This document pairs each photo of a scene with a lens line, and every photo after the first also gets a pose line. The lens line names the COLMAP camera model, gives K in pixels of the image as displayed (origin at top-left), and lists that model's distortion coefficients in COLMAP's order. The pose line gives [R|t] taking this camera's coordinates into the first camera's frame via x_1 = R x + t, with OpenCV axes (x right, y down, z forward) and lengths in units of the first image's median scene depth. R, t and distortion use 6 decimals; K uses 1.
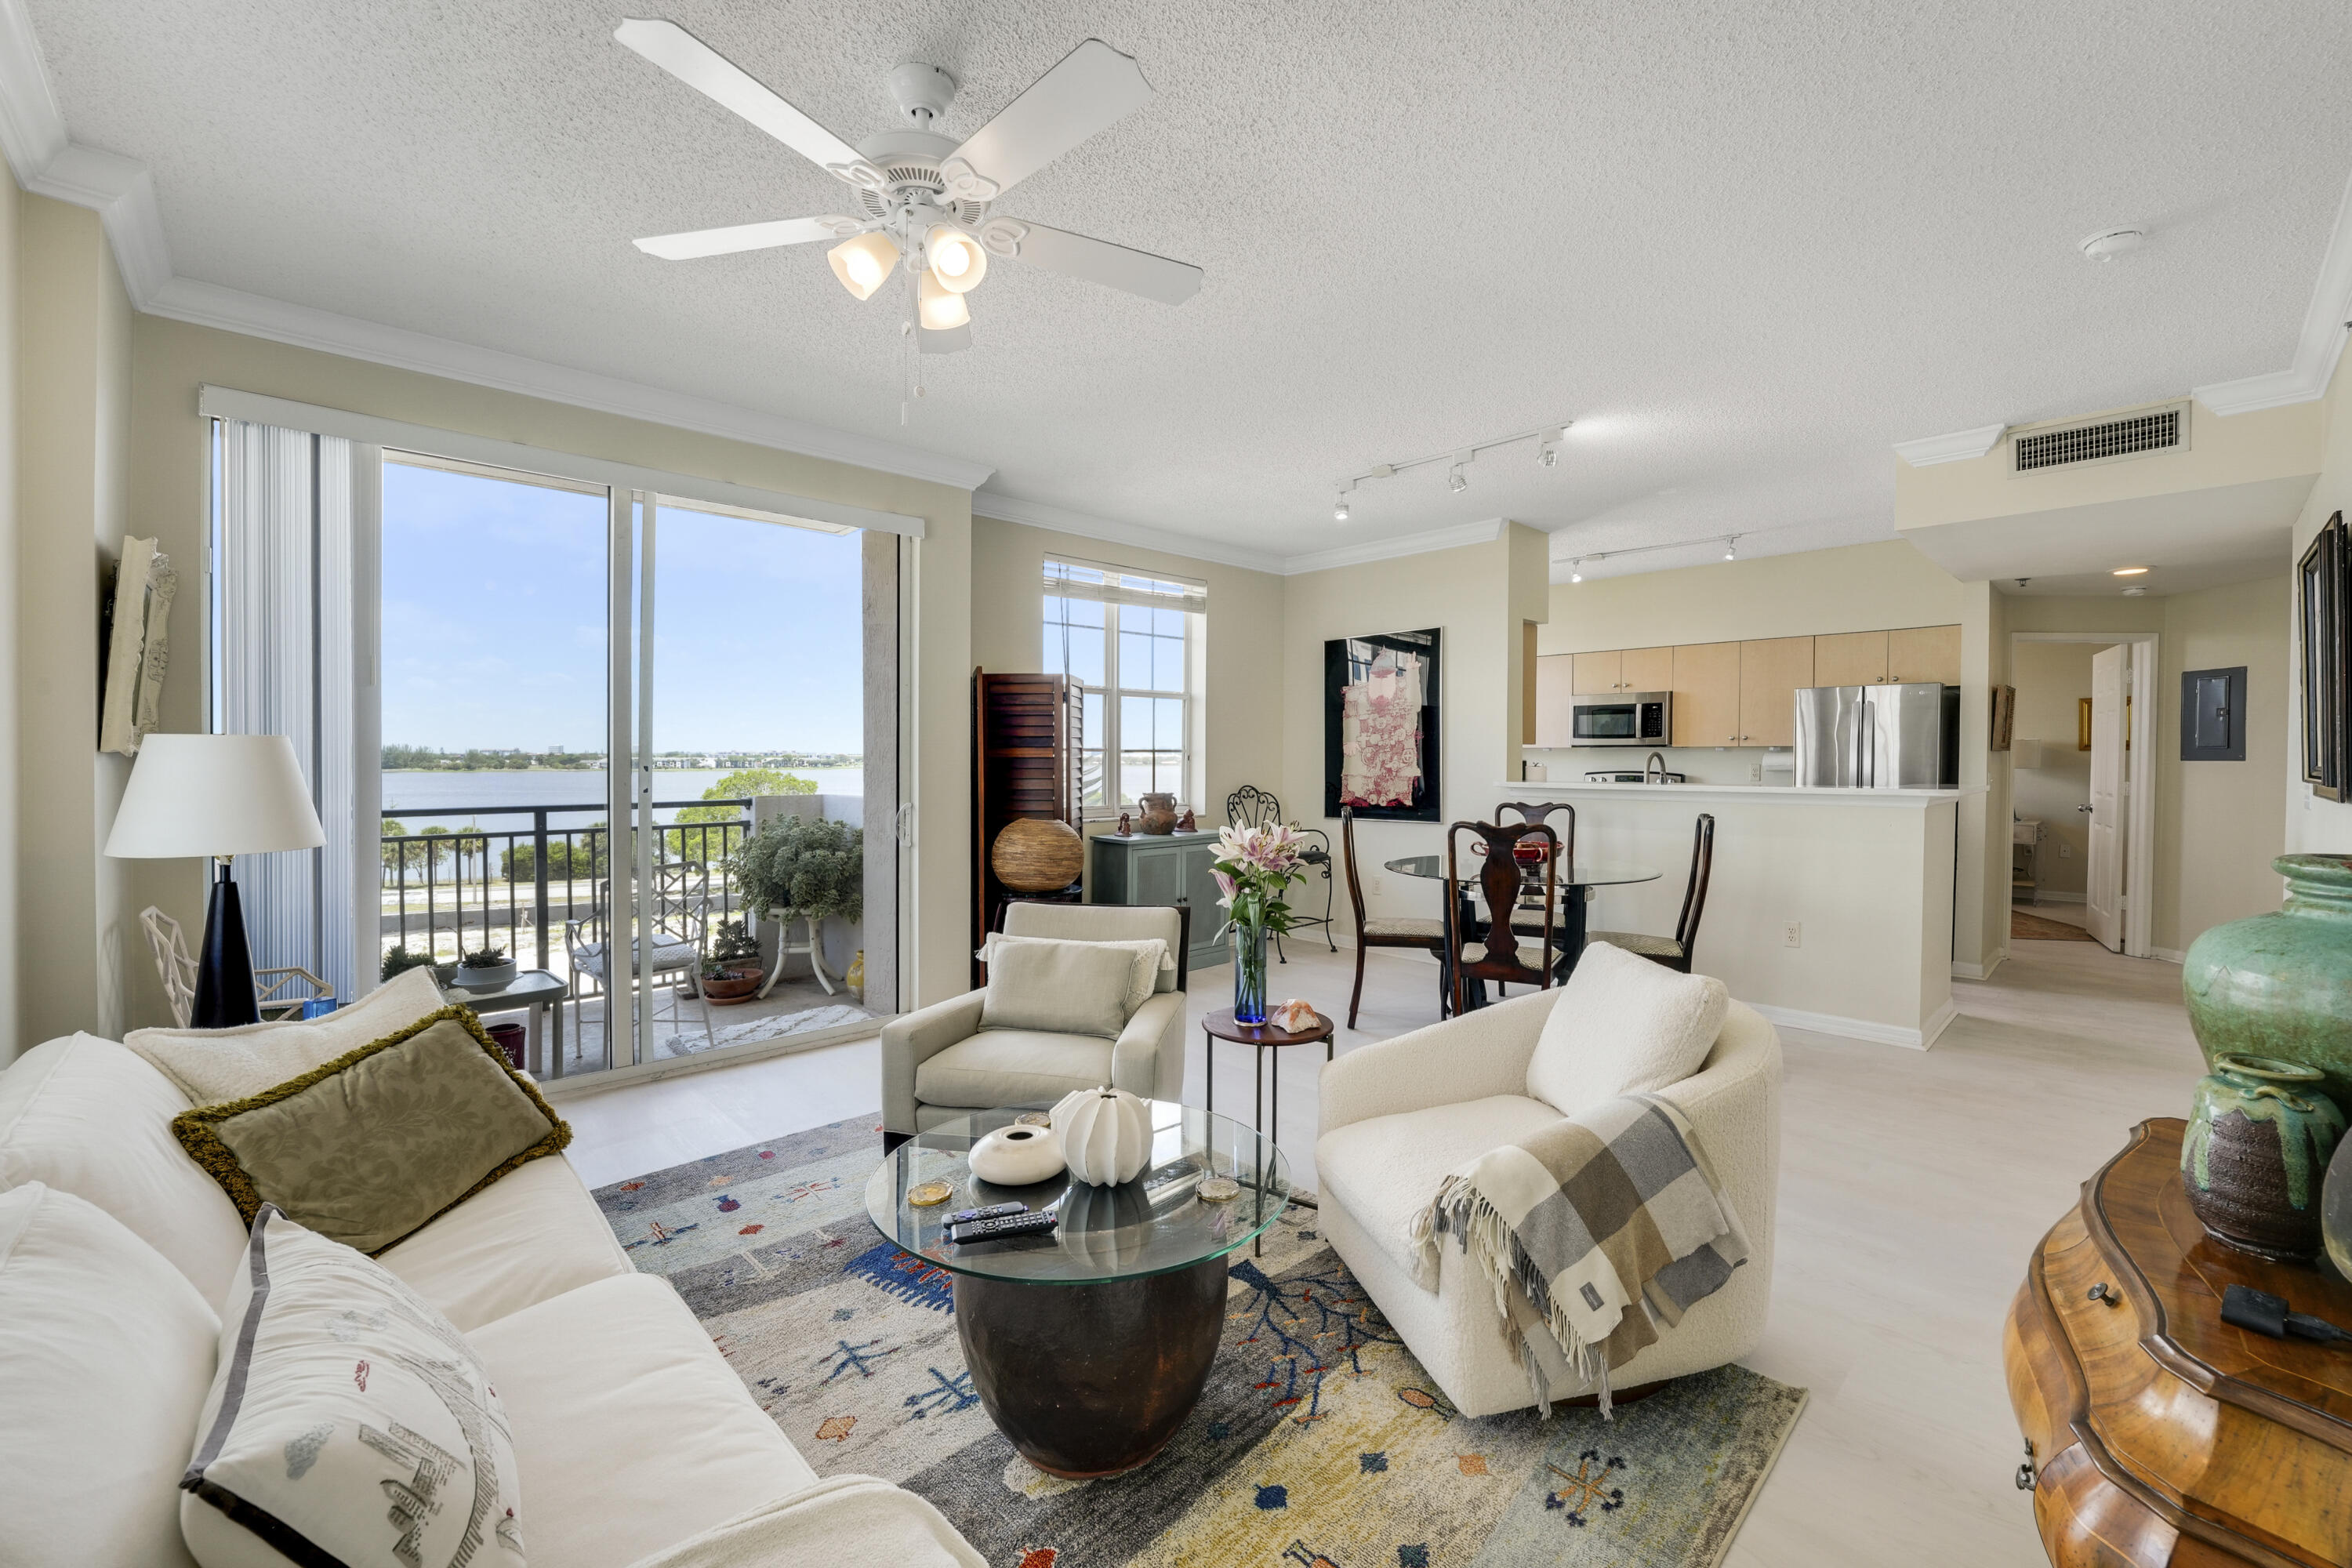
lens RADIAL K [[960.9, 0, 1165.1], [0, 960.9, 785.8], [0, 0, 1]] dist [-0.012221, 0.001063]
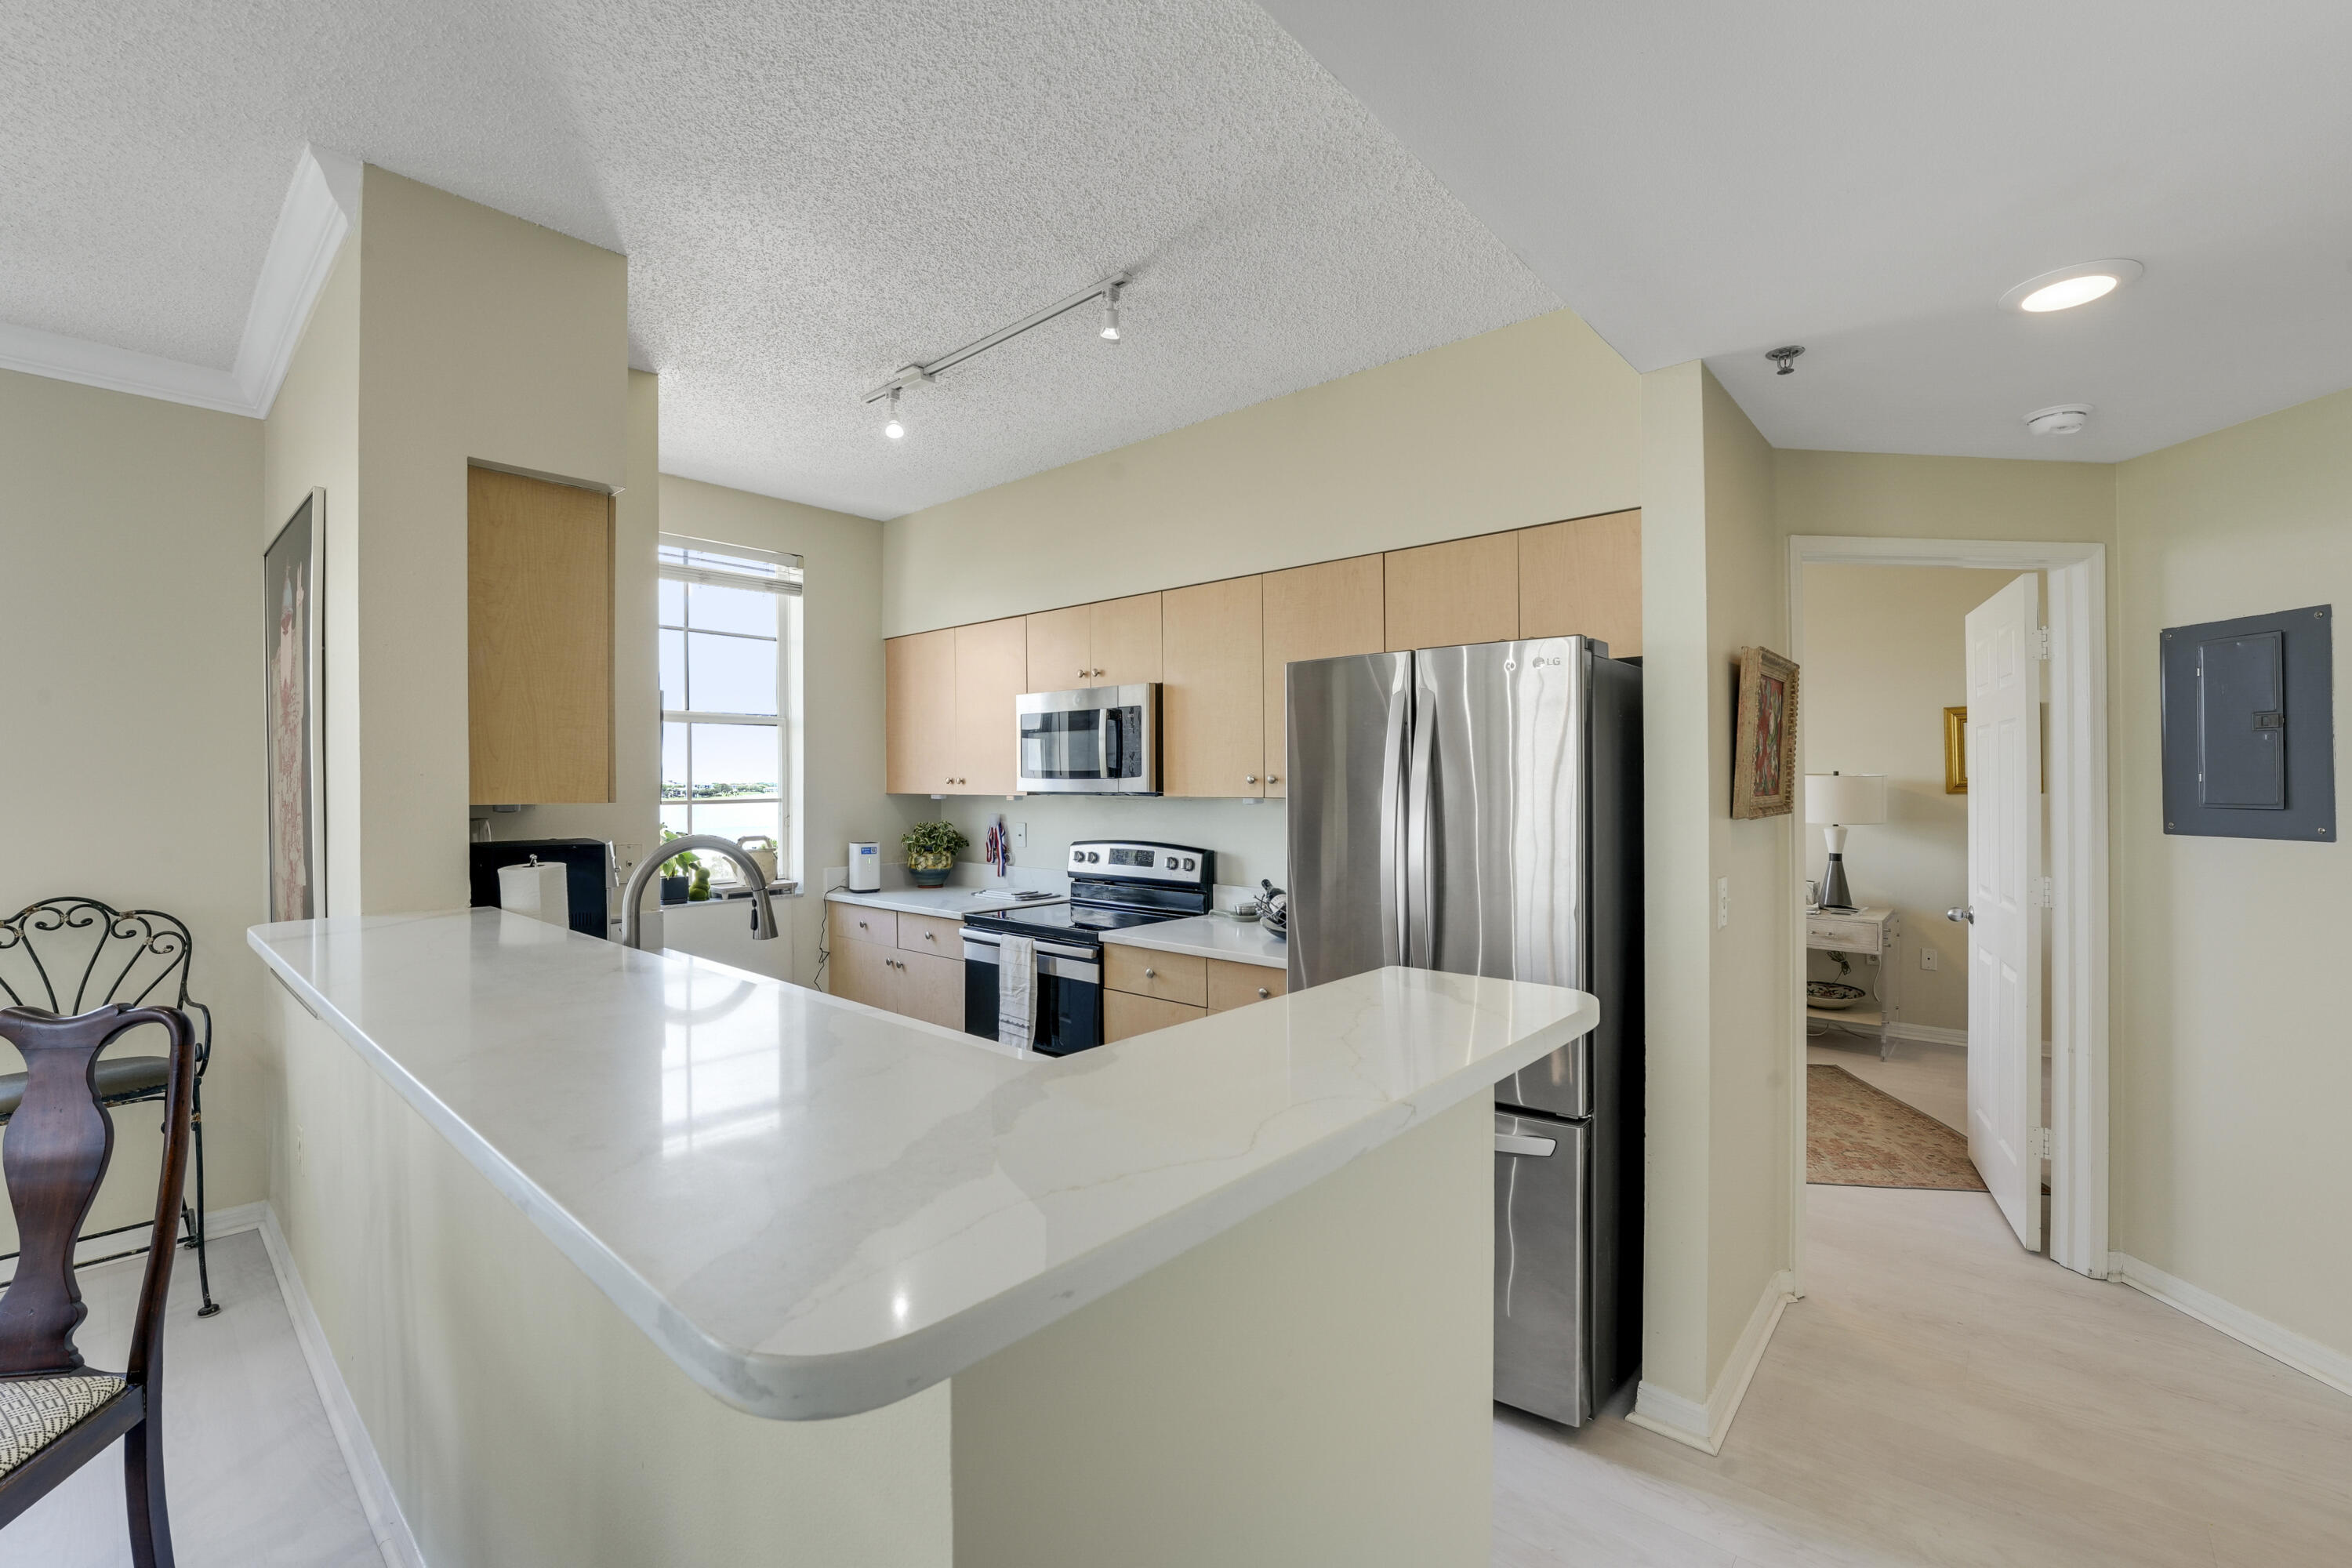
lens RADIAL K [[960.9, 0, 1183.5], [0, 960.9, 787.5], [0, 0, 1]] dist [-0.012221, 0.001063]
pose [[0.996265, -0.001586, 0.086338, 0.564556], [0.004331, 0.999491, -0.031614, -0.035055], [-0.086244, 0.031870, 0.995764, 0.582619]]
